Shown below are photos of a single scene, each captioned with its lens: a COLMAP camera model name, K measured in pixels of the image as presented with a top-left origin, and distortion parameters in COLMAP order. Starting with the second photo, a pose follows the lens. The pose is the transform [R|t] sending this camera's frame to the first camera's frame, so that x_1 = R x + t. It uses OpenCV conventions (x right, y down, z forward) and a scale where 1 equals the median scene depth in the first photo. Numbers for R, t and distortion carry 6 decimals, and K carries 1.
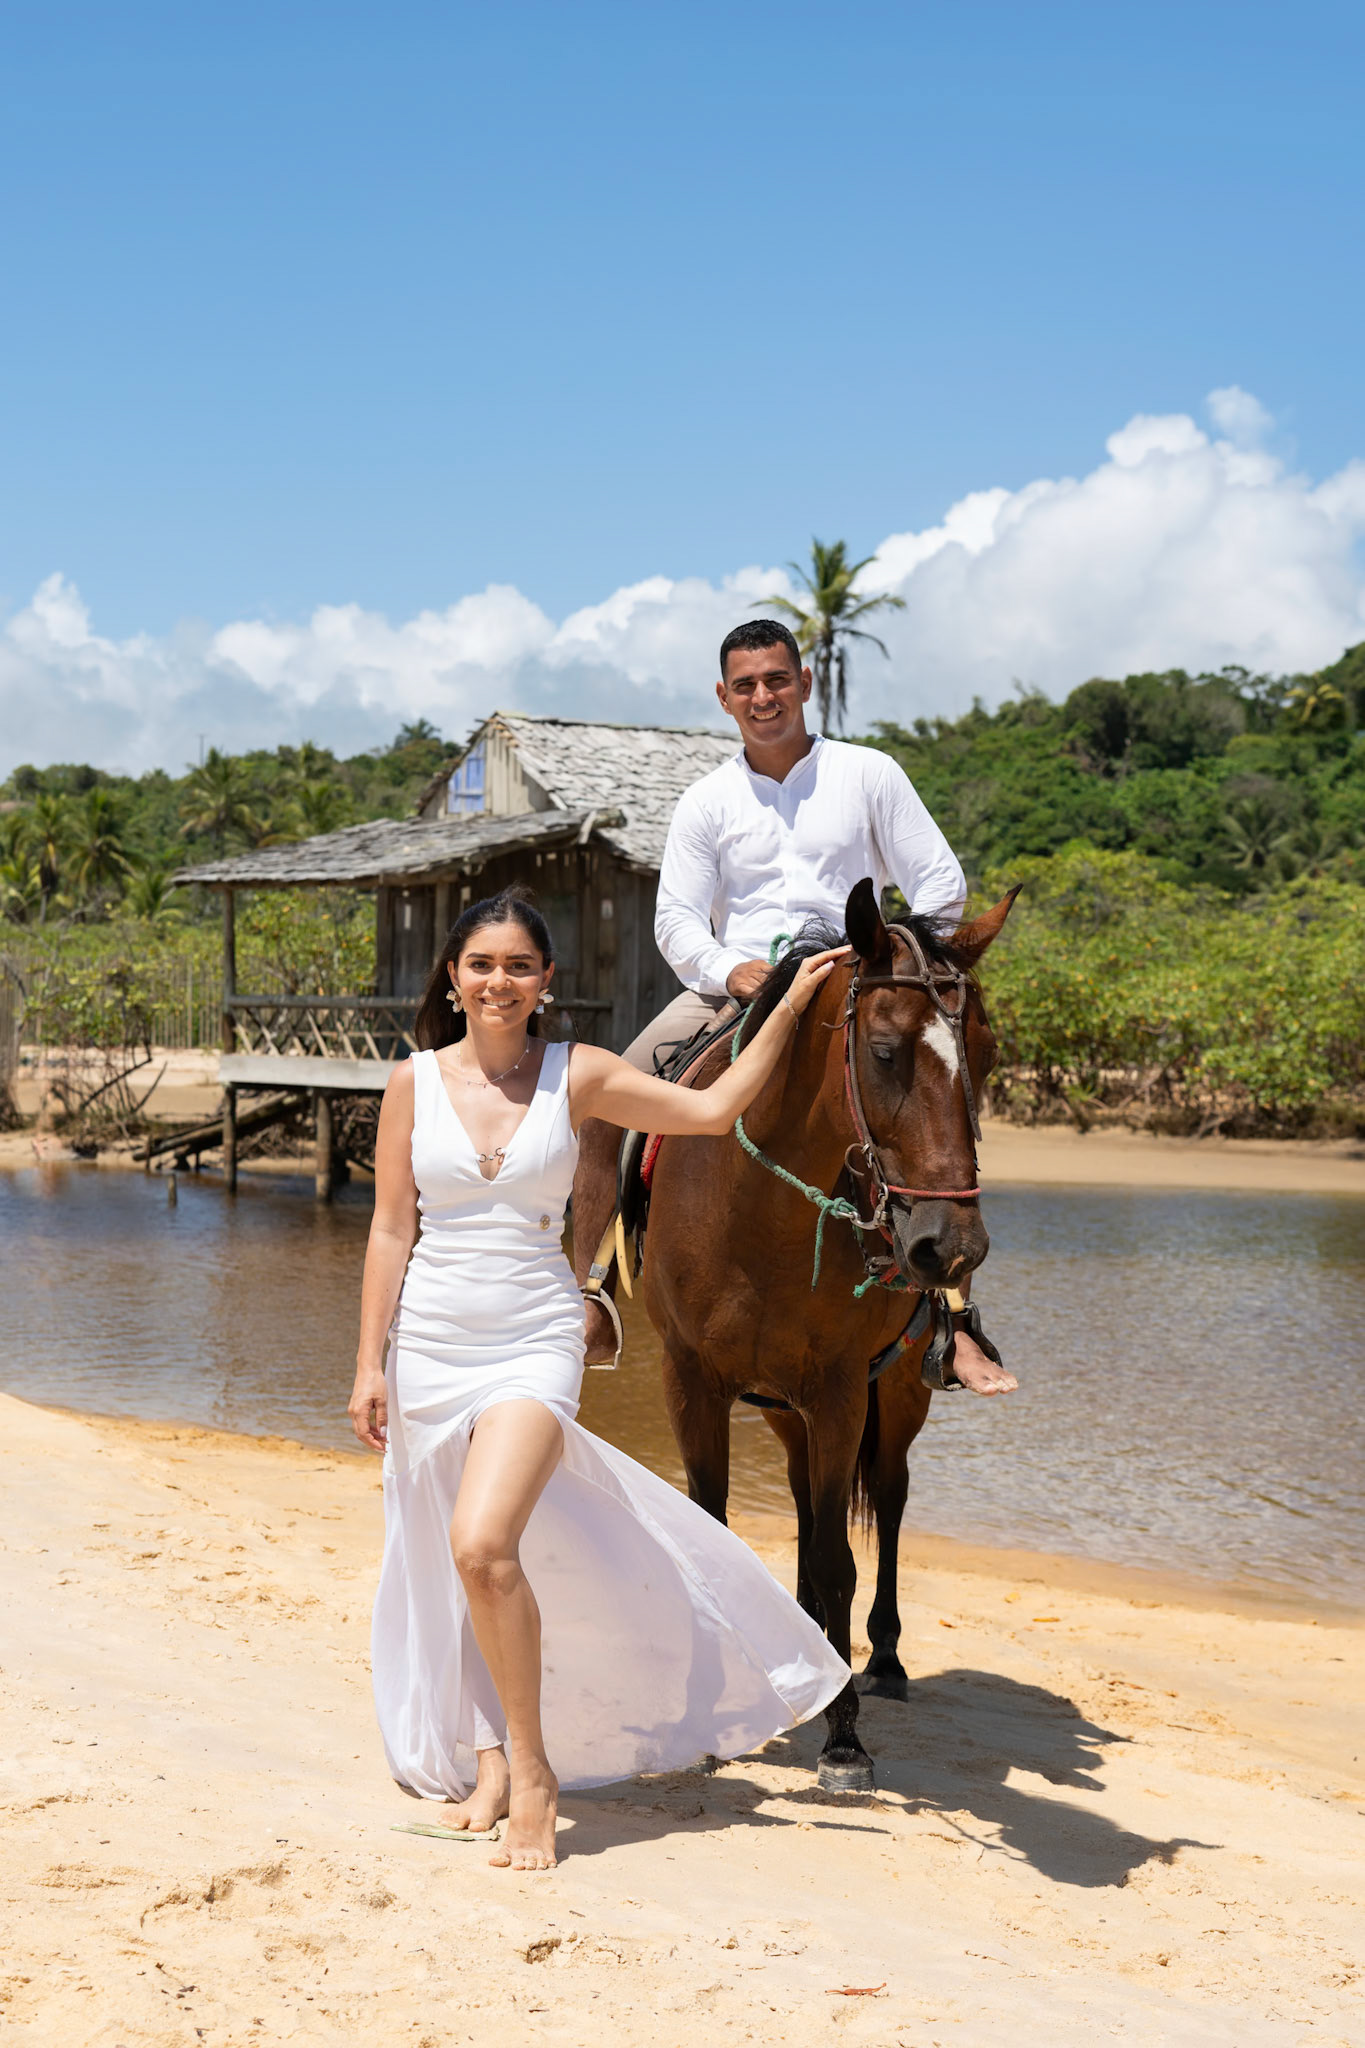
lens RADIAL K [[2726.7, 0, 682.5], [0, 2726.7, 1024.0], [0, 0, 1]] dist [0.013523, 0.006544]
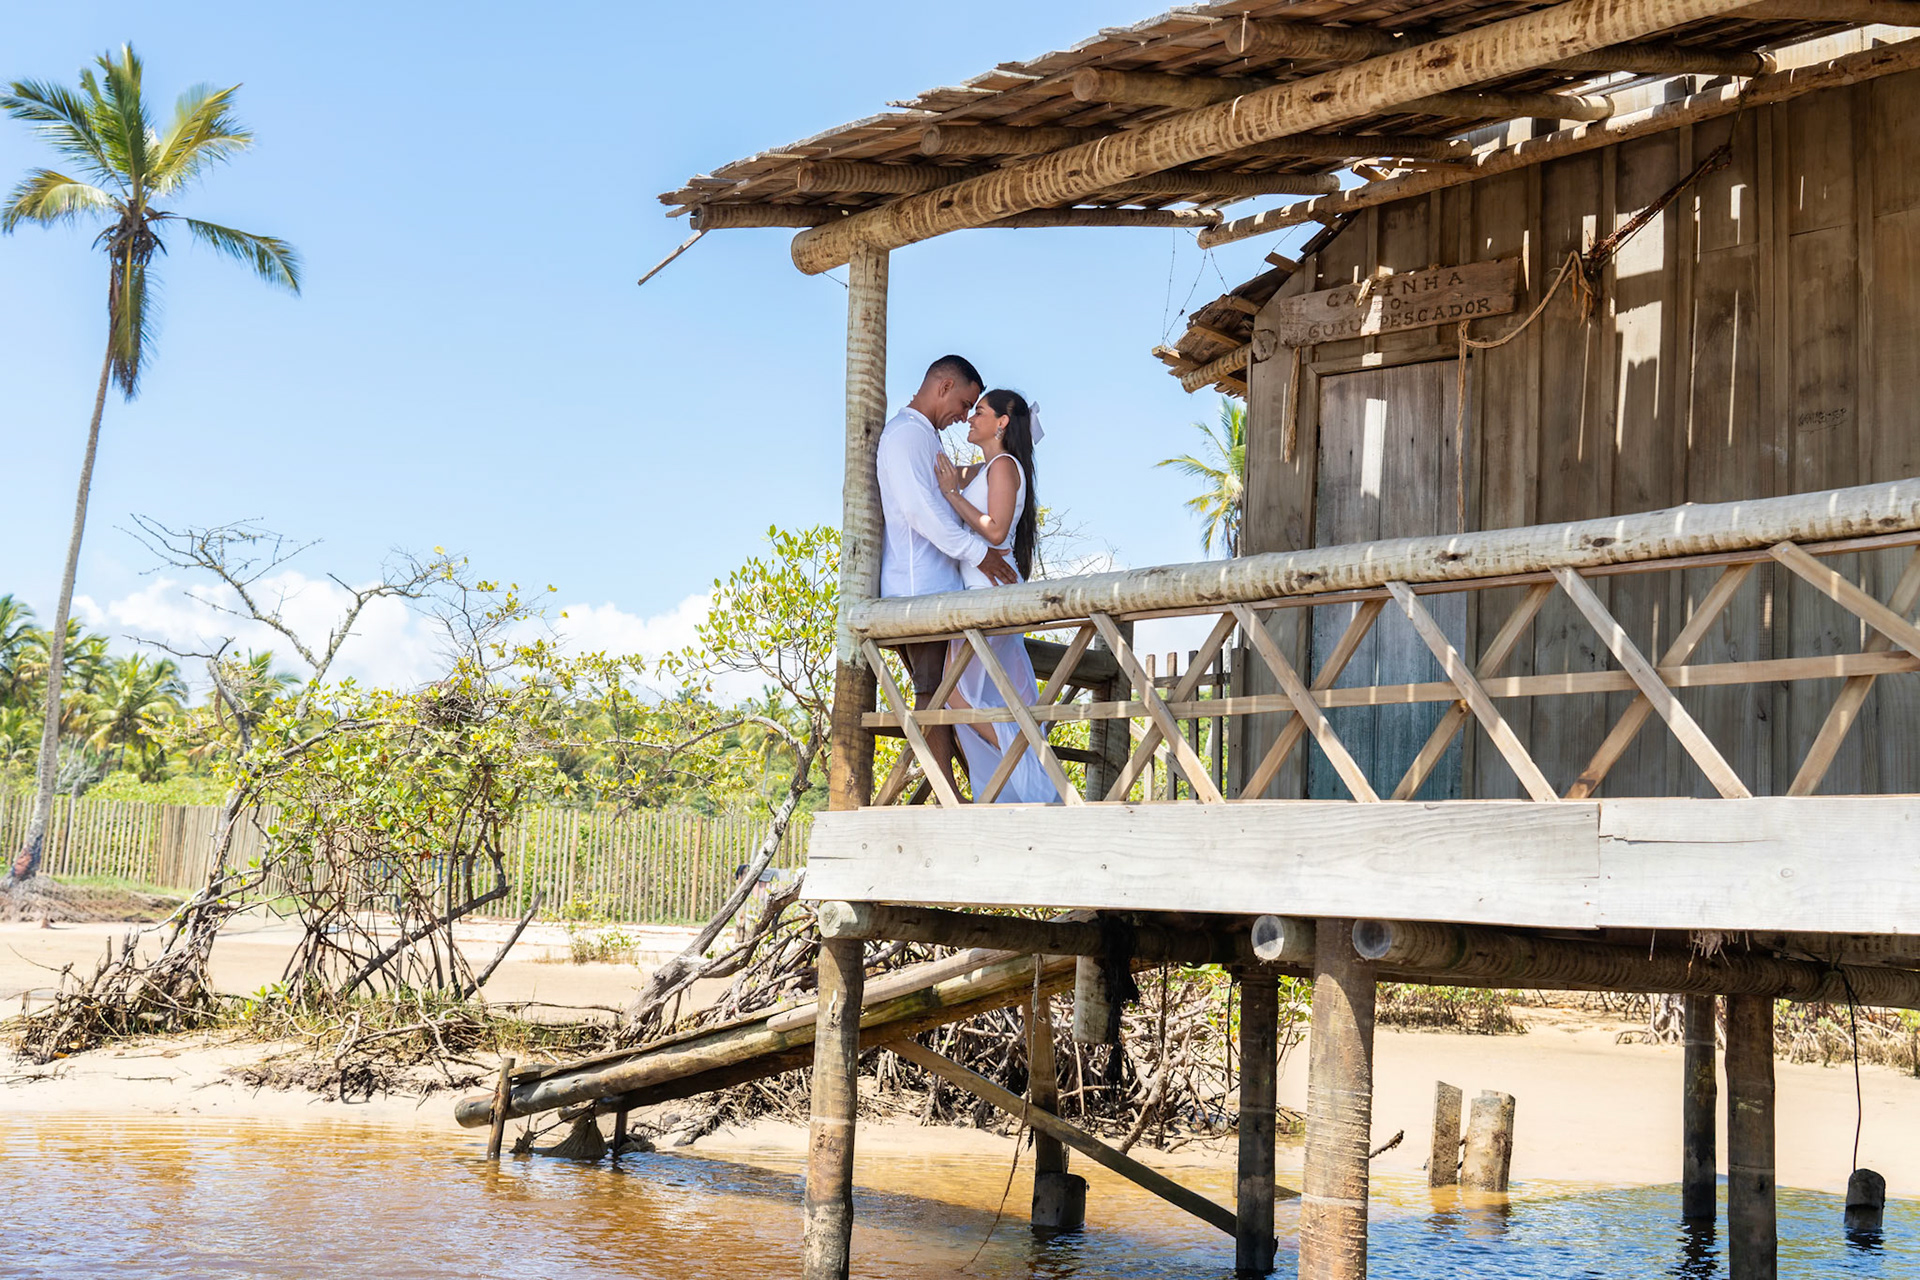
lens RADIAL K [[1983.7, 0, 999.4], [0, 1983.7, 650.9], [0, 0, 1]] dist [-0.004484, 0.015899]
pose [[0.996735, 0.044105, 0.067632, -0.144738], [-0.033782, 0.988587, -0.146814, 0.021512], [-0.073335, 0.144050, 0.986849, 0.696516]]
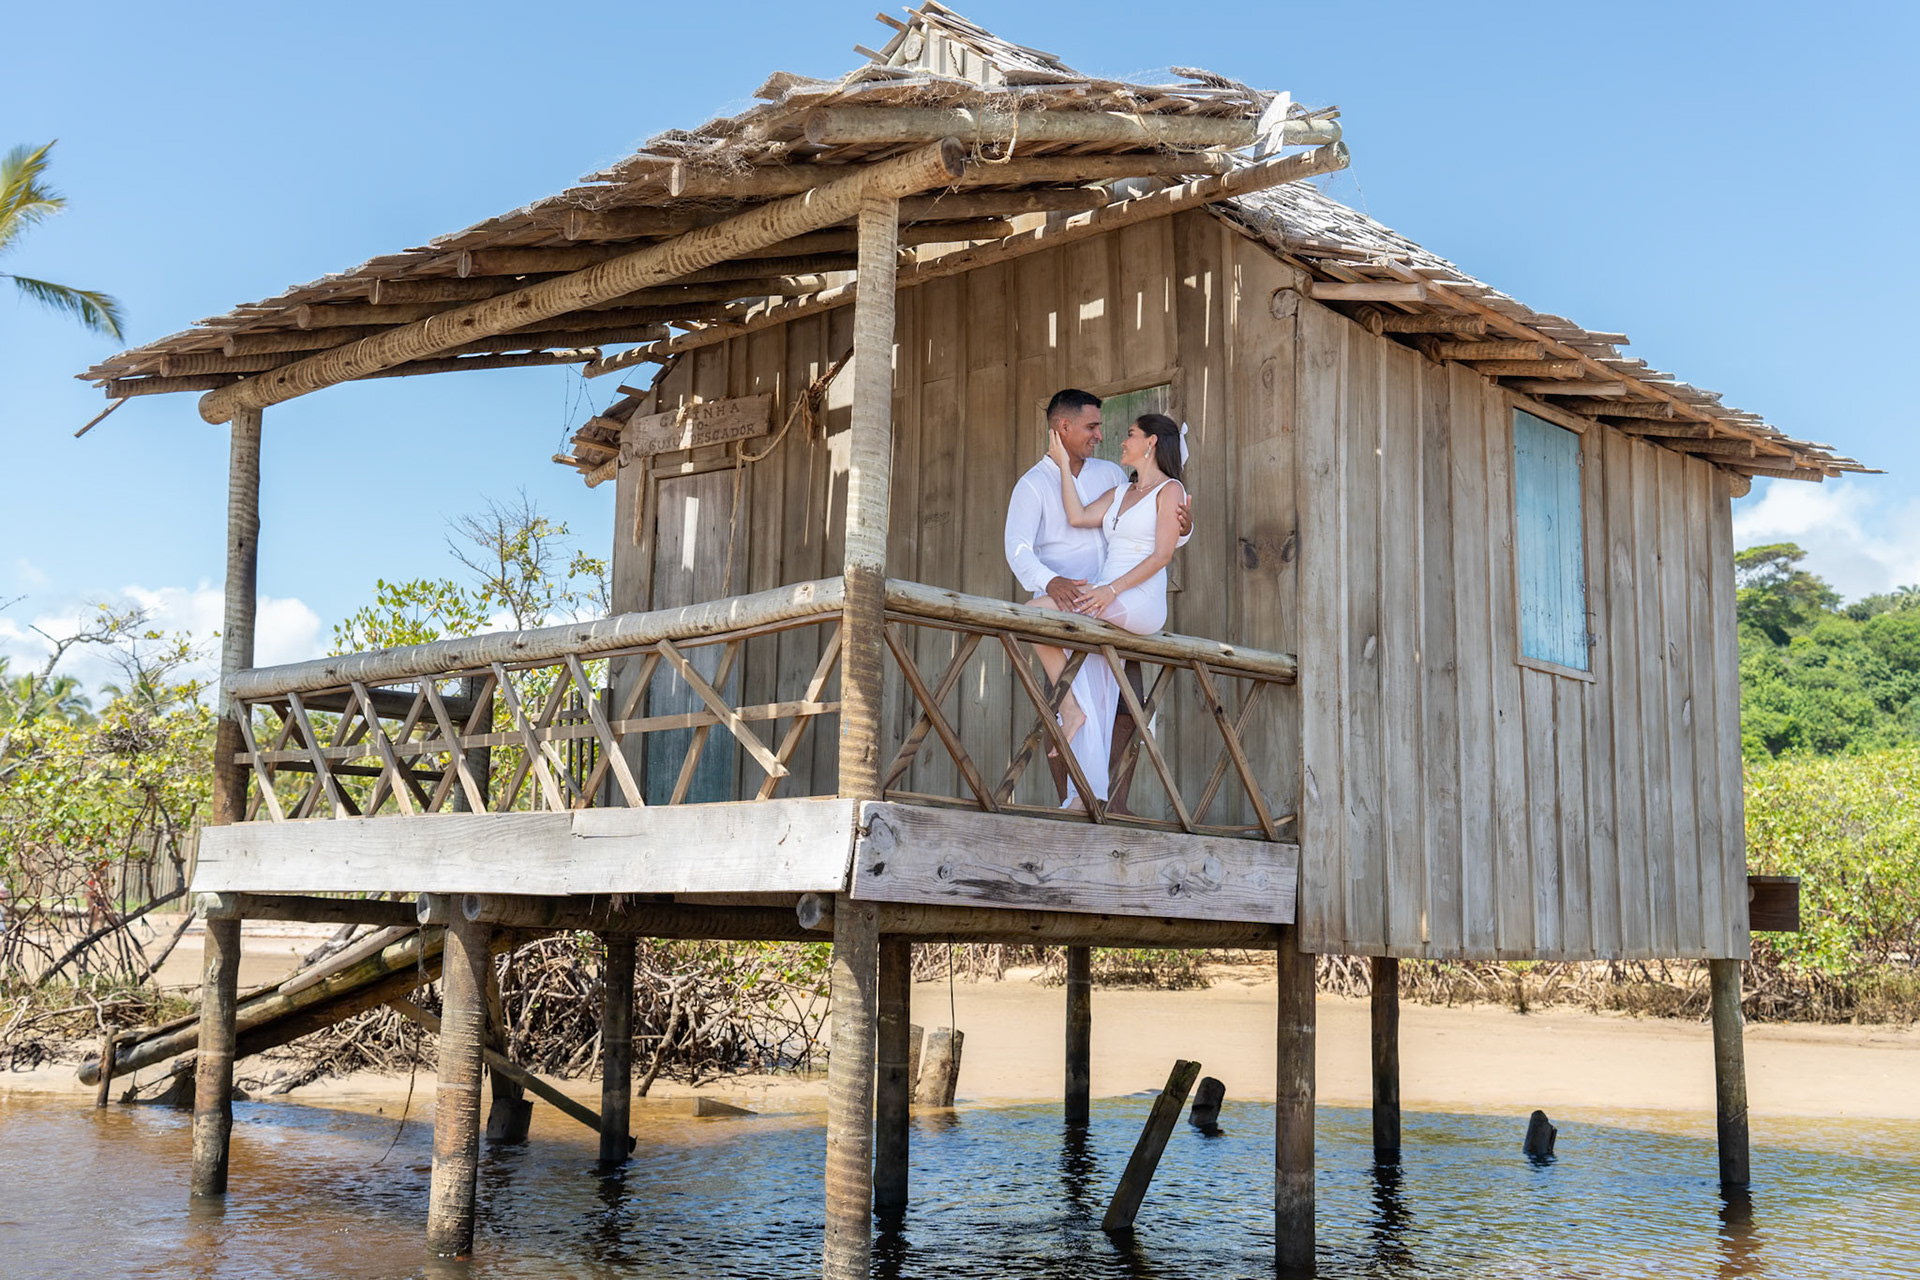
lens RADIAL K [[1916.9, 0, 960.0], [0, 1916.9, 640.0], [0, 0, 1]] dist [0.015457, 0.001290]
pose [[0.995315, 0.015923, 0.095366, -0.078113], [-0.001658, 0.989012, -0.147825, 0.022151], [-0.096672, 0.146974, 0.984405, 0.631096]]
